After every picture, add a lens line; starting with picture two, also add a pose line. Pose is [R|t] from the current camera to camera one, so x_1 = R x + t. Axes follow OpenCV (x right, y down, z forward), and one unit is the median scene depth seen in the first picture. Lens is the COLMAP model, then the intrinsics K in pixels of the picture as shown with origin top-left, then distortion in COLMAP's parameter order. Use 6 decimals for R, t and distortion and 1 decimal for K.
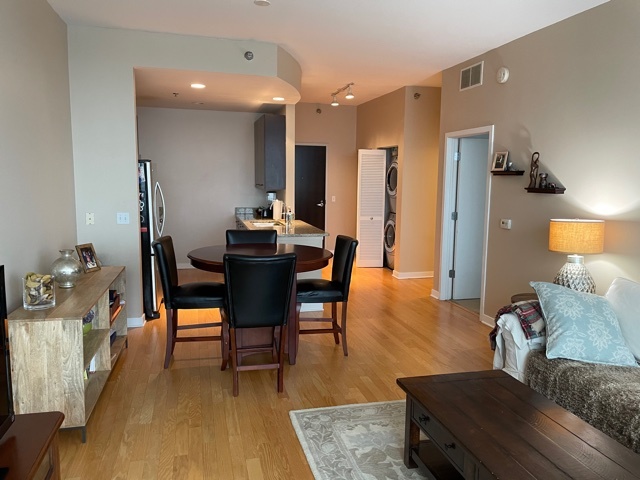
lens RADIAL K [[485.3, 0, 321.2], [0, 485.3, 235.0], [0, 0, 1]] dist [0.068228, -0.089886]
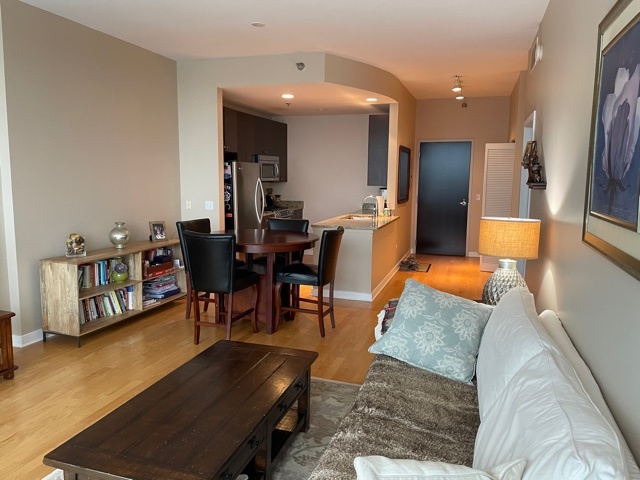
lens RADIAL K [[485.3, 0, 322.0], [0, 485.3, 236.2], [0, 0, 1]] dist [0.068228, -0.089886]
pose [[0.842837, 0.064378, -0.534305, 0.760265], [-0.064488, 0.997747, 0.018492, 0.006101], [0.534291, 0.018871, 0.845090, 0.101526]]
